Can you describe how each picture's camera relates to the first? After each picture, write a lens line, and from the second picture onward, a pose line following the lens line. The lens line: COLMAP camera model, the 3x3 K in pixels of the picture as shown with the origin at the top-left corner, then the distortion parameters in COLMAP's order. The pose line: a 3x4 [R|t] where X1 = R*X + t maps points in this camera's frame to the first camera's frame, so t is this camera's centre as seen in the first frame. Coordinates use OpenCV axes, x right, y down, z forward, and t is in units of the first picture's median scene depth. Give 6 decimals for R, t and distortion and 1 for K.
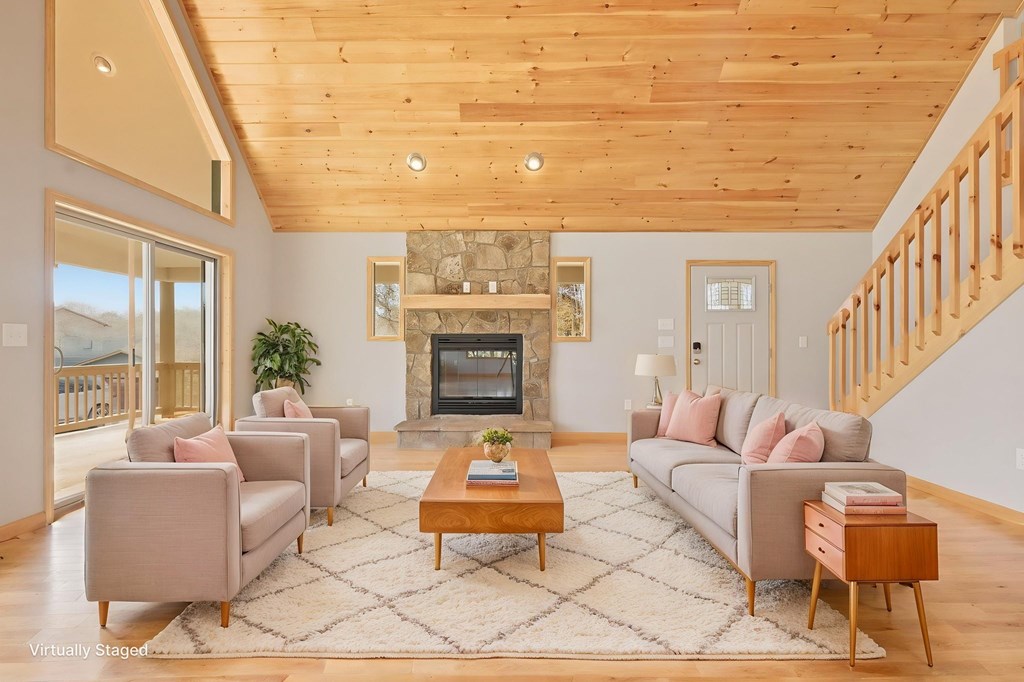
lens RADIAL K [[468.0, 0, 511.5], [0, 468.0, 343.7], [0, 0, 1]] dist [0.000292, 0.000238]
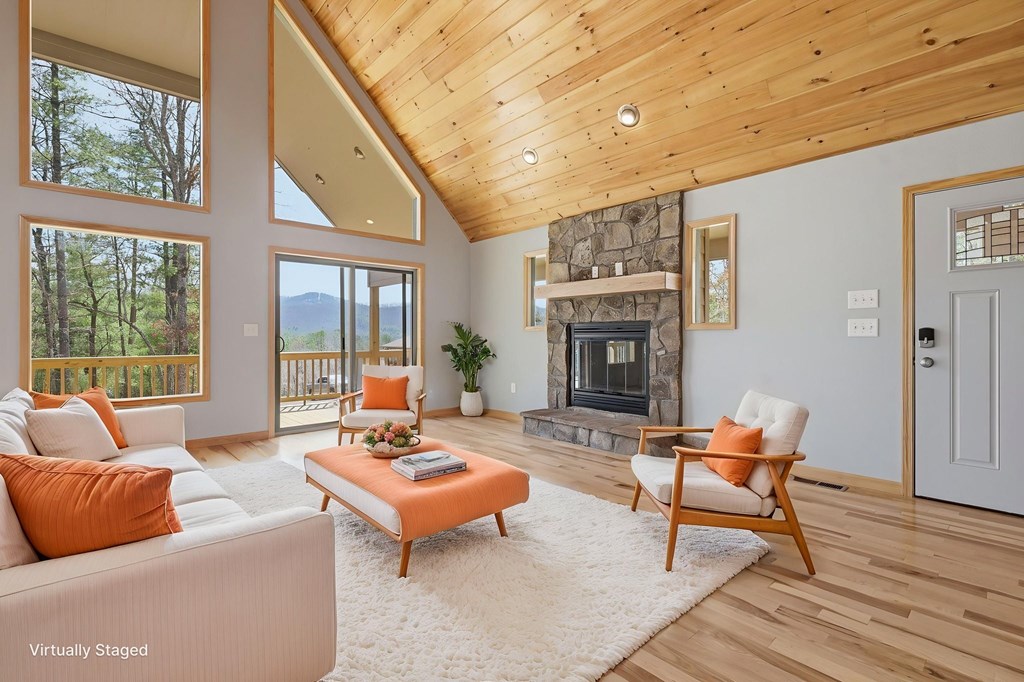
lens RADIAL K [[471.1, 0, 504.4], [0, 471.1, 337.7], [0, 0, 1]] dist [-0.002606, -0.000154]
pose [[0.673184, 0.001150, -0.739475, 0.473857], [0.002781, 0.999988, 0.004087, 0.005257], [0.739470, -0.004808, 0.673172, 0.238120]]
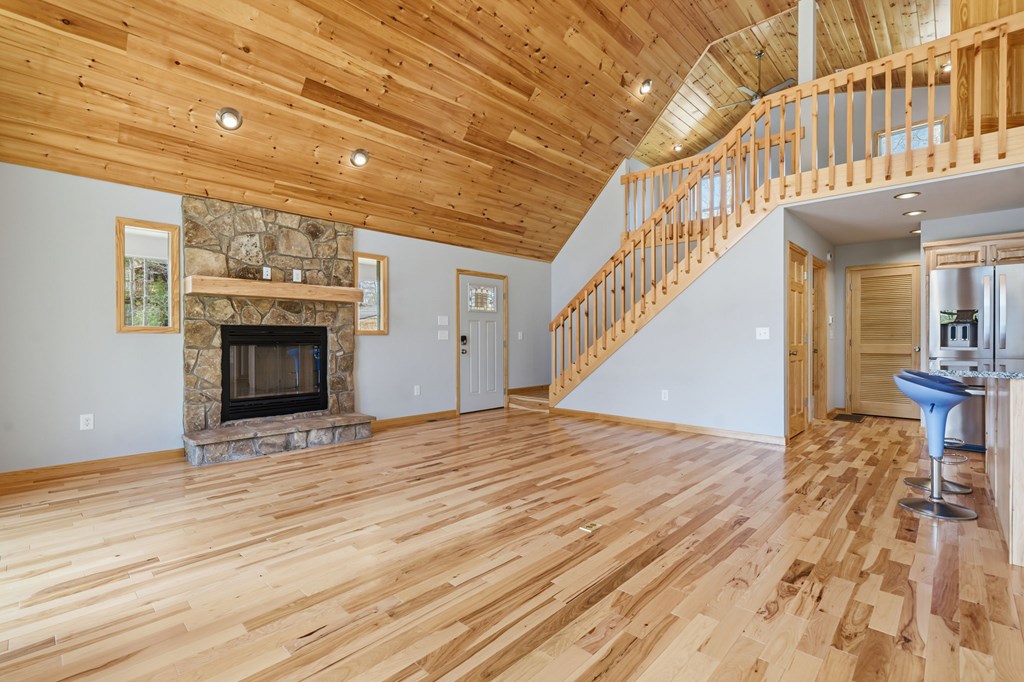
lens RADIAL K [[468.0, 0, 511.5], [0, 468.0, 343.7], [0, 0, 1]] dist [0.000292, 0.000238]
pose [[0.684764, -0.009328, 0.728705, -0.426581], [-0.000954, 0.999906, 0.013696, 0.000764], [-0.728764, -0.010073, 0.684691, 0.053218]]
